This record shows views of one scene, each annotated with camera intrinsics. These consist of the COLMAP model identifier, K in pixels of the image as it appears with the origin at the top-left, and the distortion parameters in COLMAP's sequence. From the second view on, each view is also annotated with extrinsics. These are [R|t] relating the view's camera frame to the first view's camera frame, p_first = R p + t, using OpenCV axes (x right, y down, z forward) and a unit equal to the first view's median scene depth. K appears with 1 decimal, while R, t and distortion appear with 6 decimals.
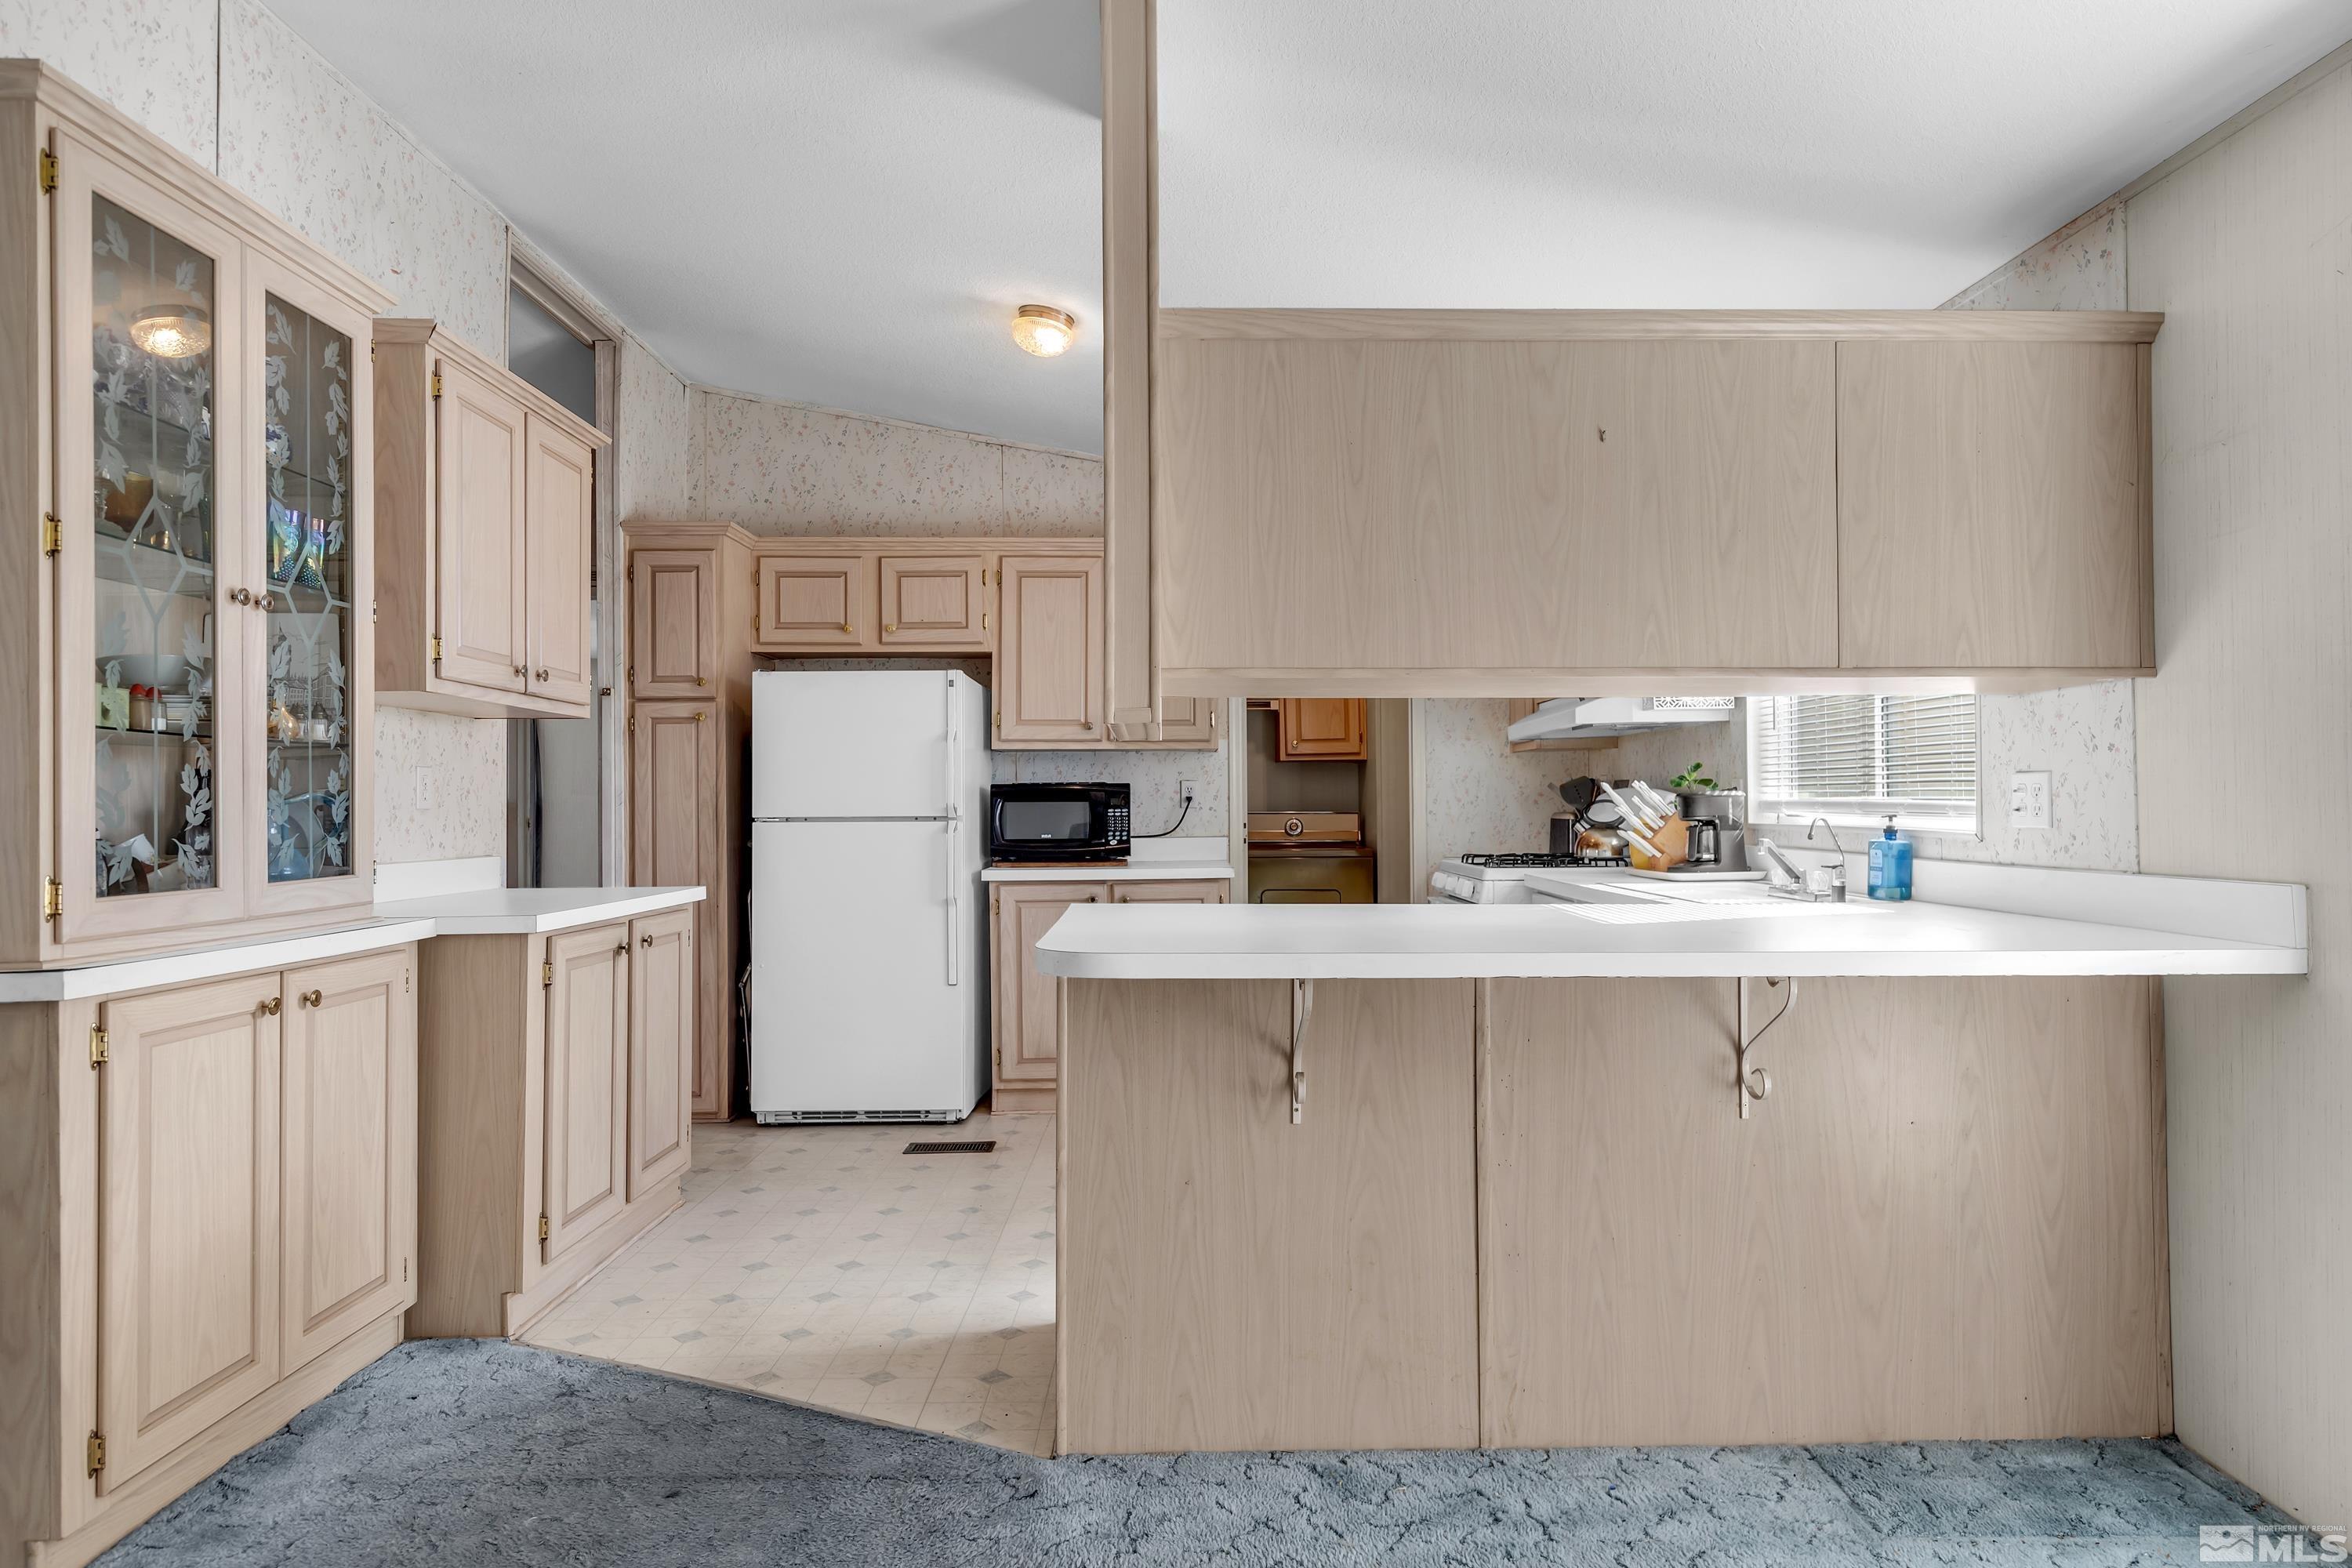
lens RADIAL K [[1362.0, 0, 1200.7], [0, 1362.0, 786.3], [0, 0, 1]] dist [0.001765, 0.000039]
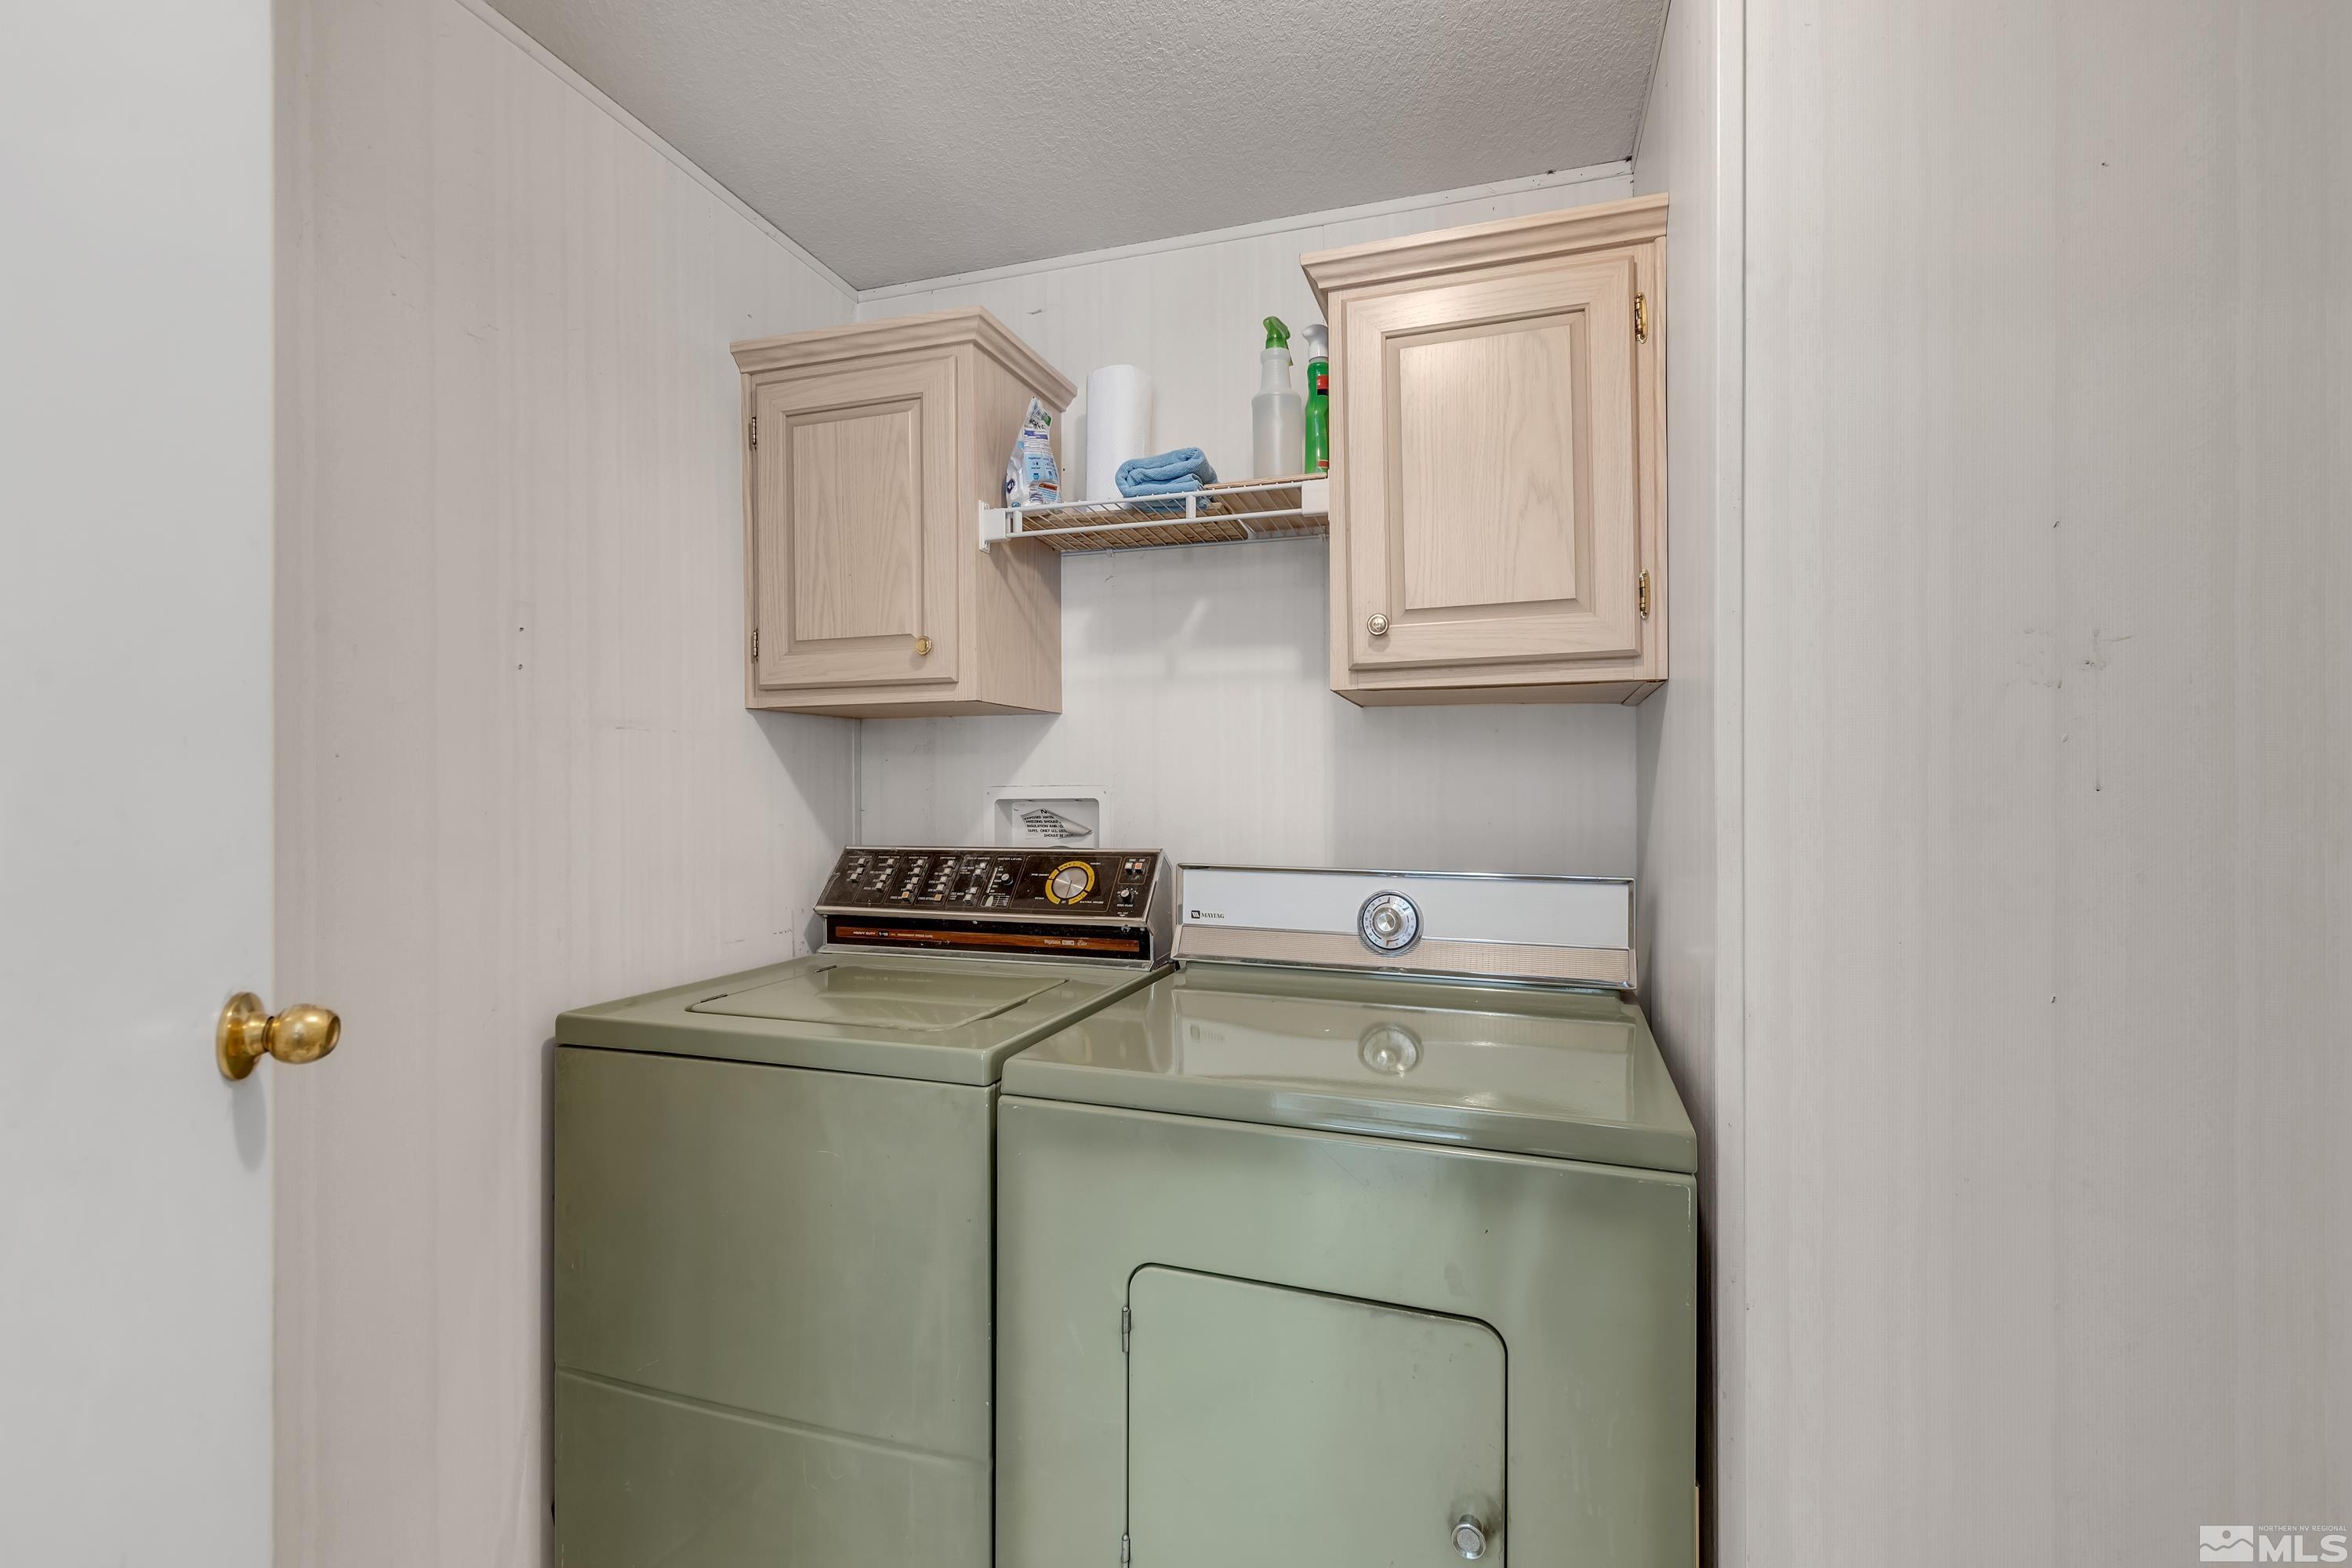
lens RADIAL K [[1002.8, 0, 1202.5], [0, 1002.8, 777.6], [0, 0, 1]] dist [0.003325, 0.000172]
pose [[0.947665, -0.009595, -0.319122, 0.148741], [0.007403, 0.999940, -0.008081, 0.002203], [0.319180, 0.005296, 0.947679, 1.184479]]
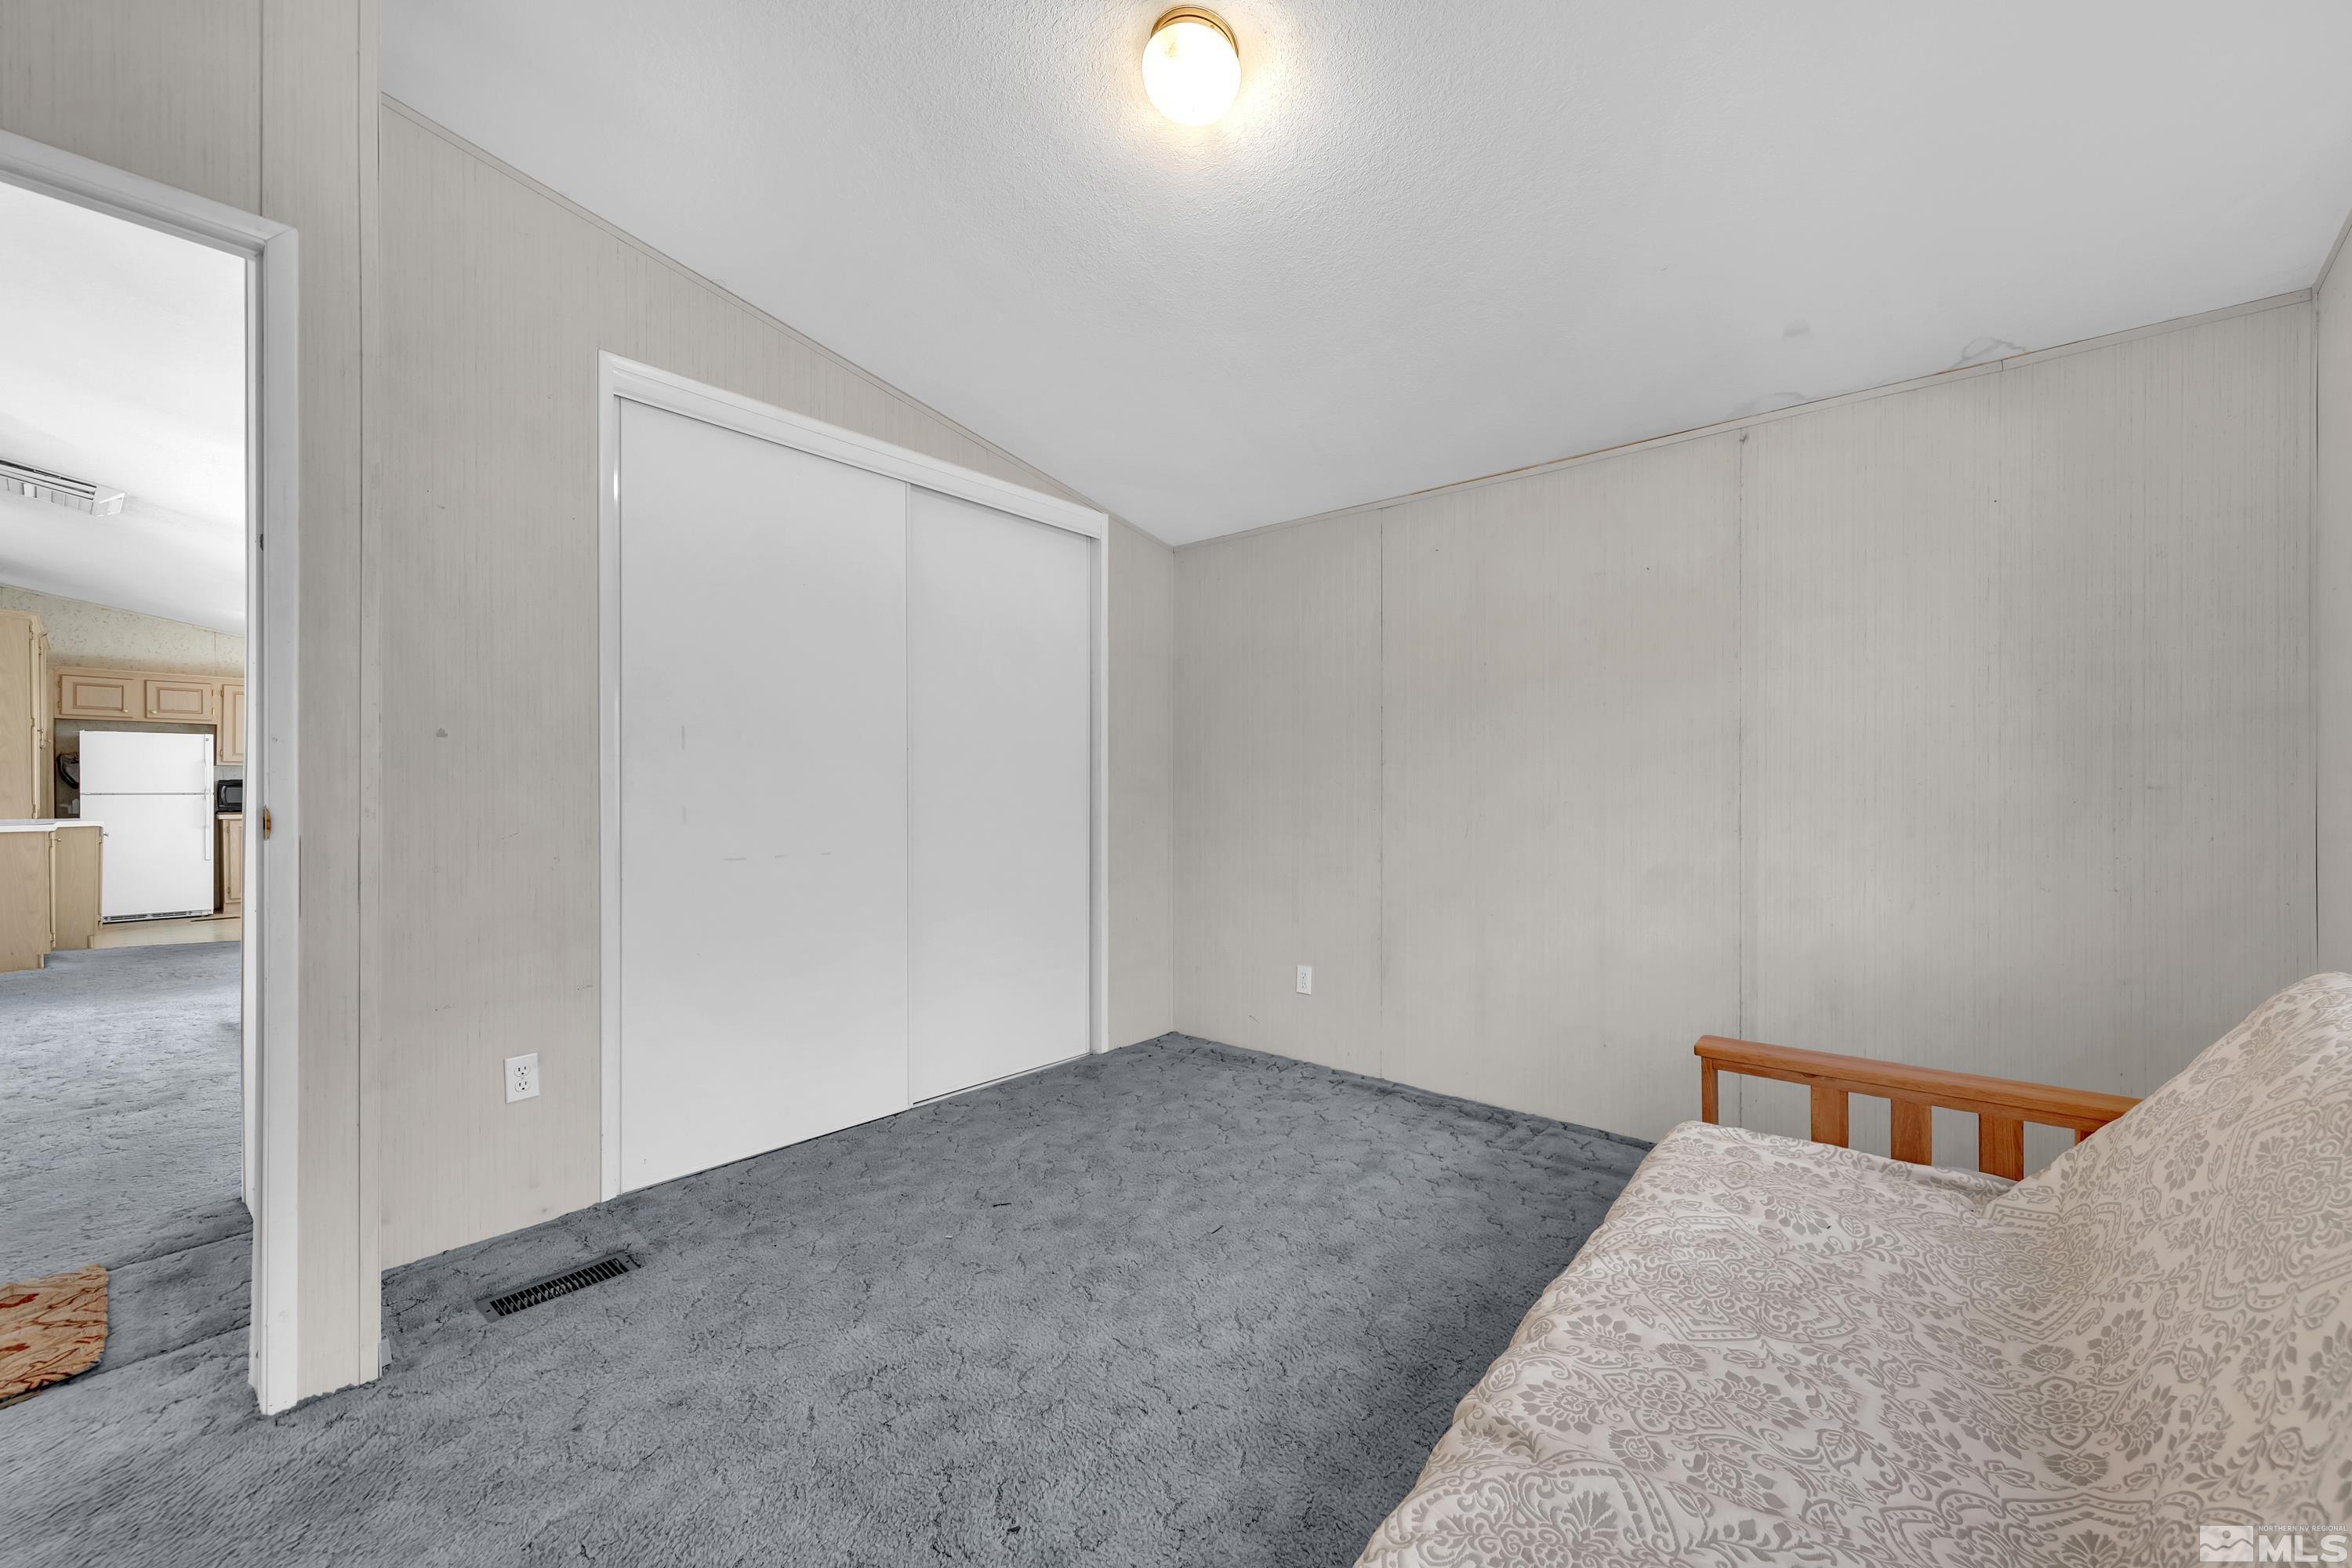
lens RADIAL K [[906.4, 0, 1181.5], [0, 906.4, 788.5], [0, 0, 1]] dist [0.012267, 0.000075]
pose [[0.661824, 0.008384, 0.749612, -0.260984], [-0.014205, 0.999898, 0.001358, -0.013151], [-0.749524, -0.011547, 0.661876, -1.449027]]
